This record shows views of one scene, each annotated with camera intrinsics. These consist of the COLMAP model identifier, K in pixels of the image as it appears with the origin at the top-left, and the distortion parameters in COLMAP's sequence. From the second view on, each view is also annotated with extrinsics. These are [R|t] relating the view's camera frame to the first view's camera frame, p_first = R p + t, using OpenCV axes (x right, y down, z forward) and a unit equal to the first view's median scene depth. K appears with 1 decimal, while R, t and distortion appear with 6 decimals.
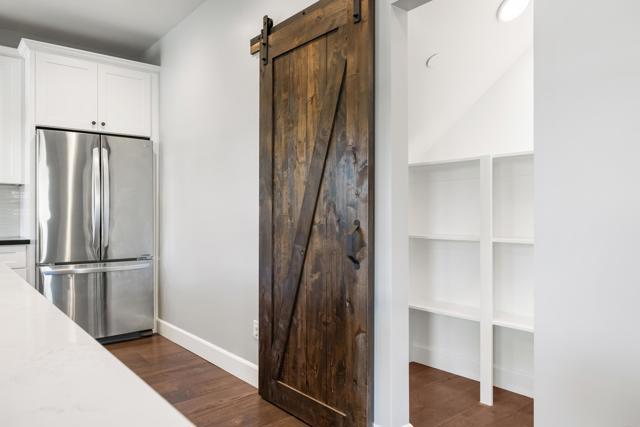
lens RADIAL K [[465.2, 0, 320.1], [0, 465.2, 214.6], [0, 0, 1]] dist [-0.006013, -0.000368]
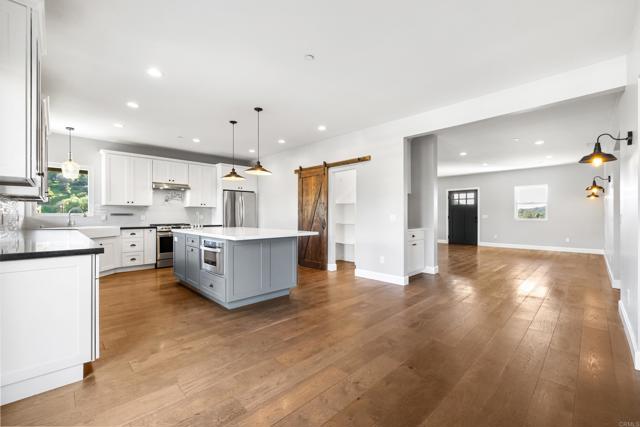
lens RADIAL K [[268.0, 0, 320.0], [0, 268.0, 214.7], [0, 0, 1]] dist [0.003136, 0.000328]
pose [[0.996451, 0.000609, 0.084176, -0.148883], [-0.000218, 0.999989, -0.004646, -0.012083], [-0.084178, 0.004611, 0.996440, -1.323576]]
